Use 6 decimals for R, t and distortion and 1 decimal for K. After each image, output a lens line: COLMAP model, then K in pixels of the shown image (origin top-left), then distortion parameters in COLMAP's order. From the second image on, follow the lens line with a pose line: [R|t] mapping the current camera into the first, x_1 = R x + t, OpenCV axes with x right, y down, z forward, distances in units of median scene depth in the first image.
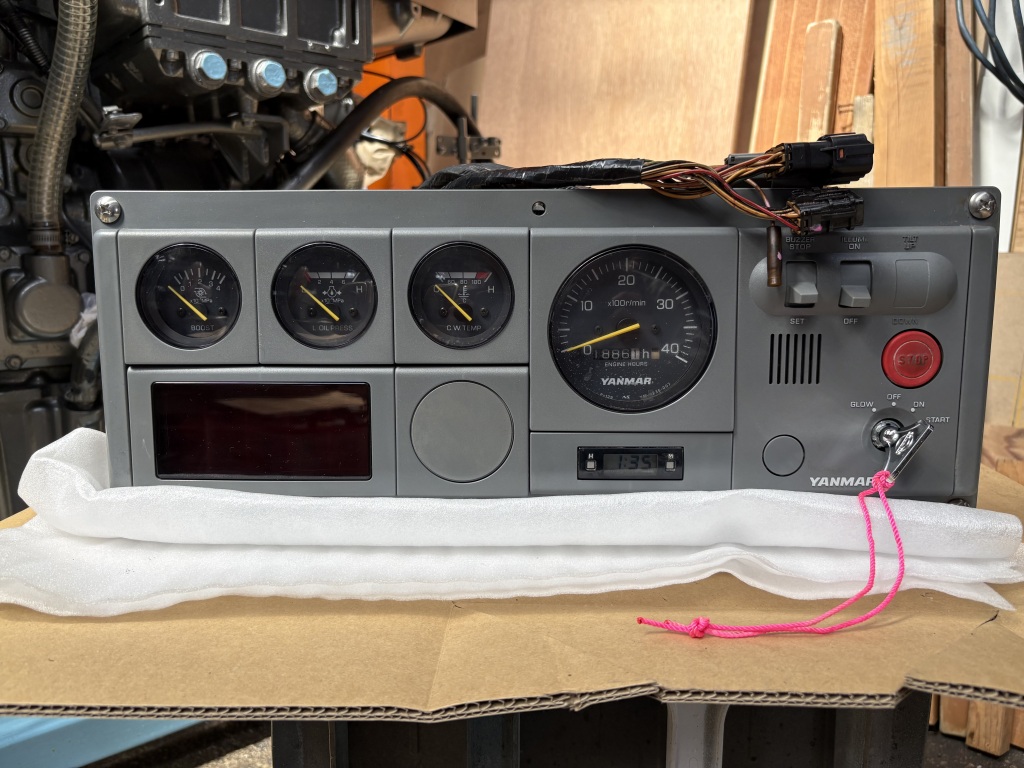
lens RADIAL K [[781.3, 0, 493.6], [0, 781.3, 384.9], [0, 0, 1]] dist [-0.006072, -0.001292]
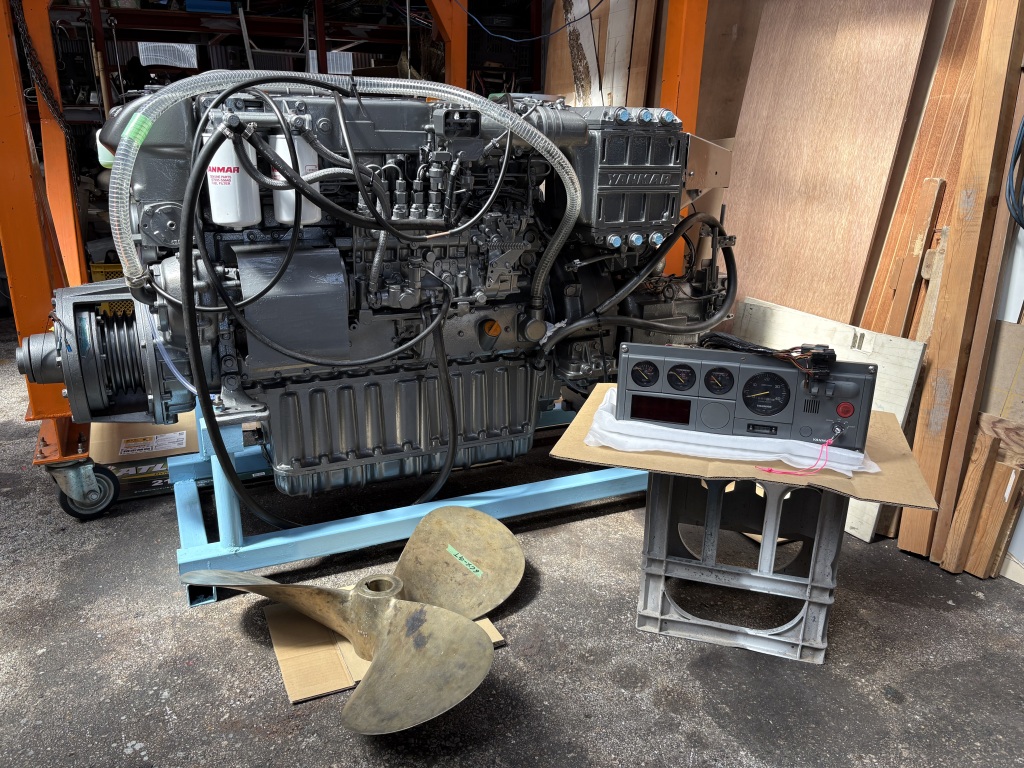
lens RADIAL K [[781.3, 0, 493.6], [0, 781.3, 384.9], [0, 0, 1]] dist [-0.006072, -0.001292]
pose [[0.964365, 0.096616, -0.246303, -0.155822], [-0.061137, 0.987120, 0.147841, -0.563636], [0.257414, -0.127515, 0.957851, -2.782326]]
